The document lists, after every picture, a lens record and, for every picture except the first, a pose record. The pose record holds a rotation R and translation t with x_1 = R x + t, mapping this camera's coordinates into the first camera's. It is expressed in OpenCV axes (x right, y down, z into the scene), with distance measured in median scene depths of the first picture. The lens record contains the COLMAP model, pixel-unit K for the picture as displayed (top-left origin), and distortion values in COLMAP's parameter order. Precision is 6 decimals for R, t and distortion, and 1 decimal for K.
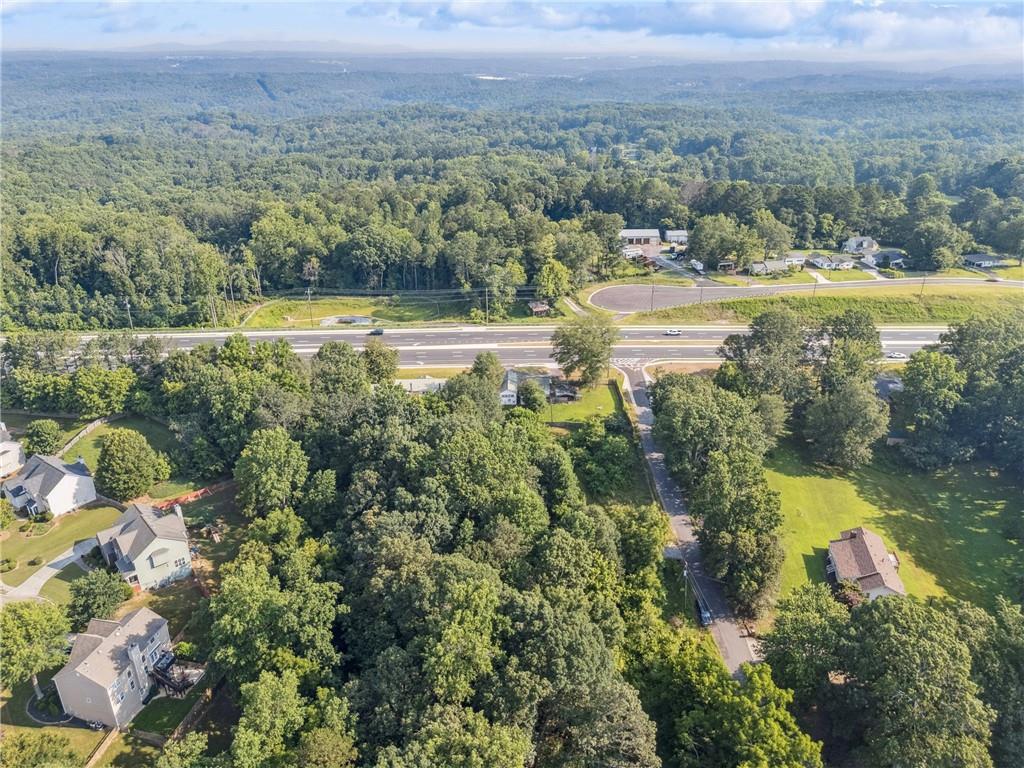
lens RADIAL K [[761.0, 0, 512.0], [0, 761.0, 384.0], [0, 0, 1]] dist [0.087397, -0.090122]
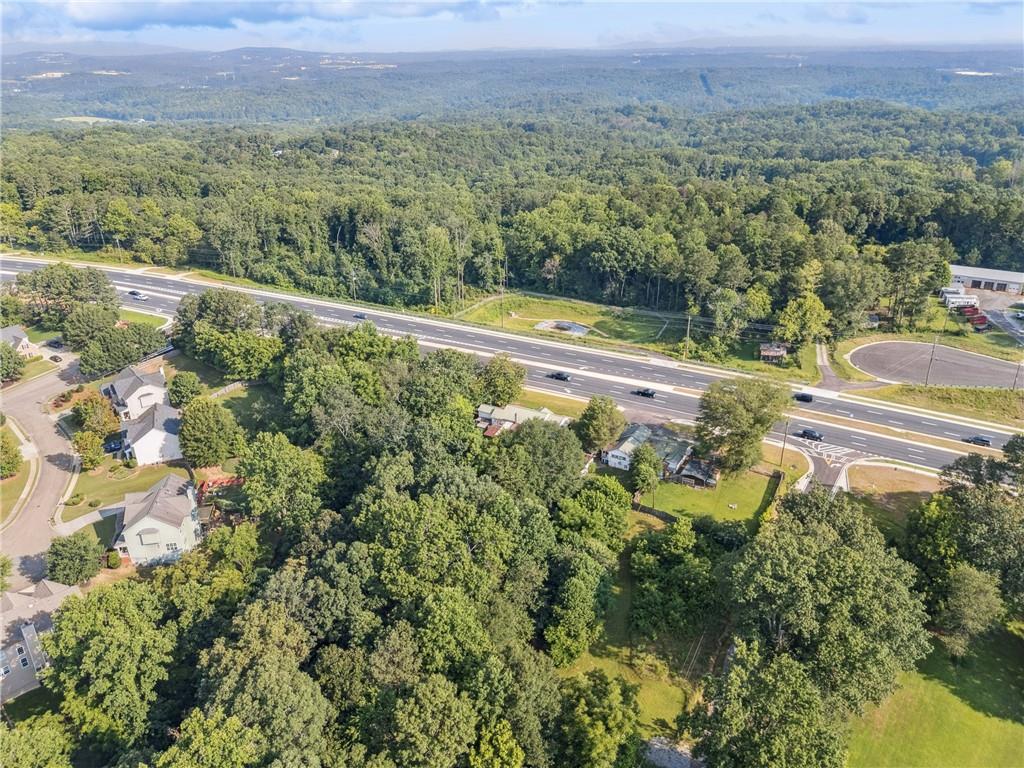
lens RADIAL K [[761.0, 0, 512.0], [0, 761.0, 384.0], [0, 0, 1]] dist [0.087397, -0.090122]
pose [[0.856390, 0.205328, -0.473748, 0.169250], [-0.203243, 0.977510, 0.056264, -0.052572], [0.474646, 0.048102, 0.878861, 0.166971]]
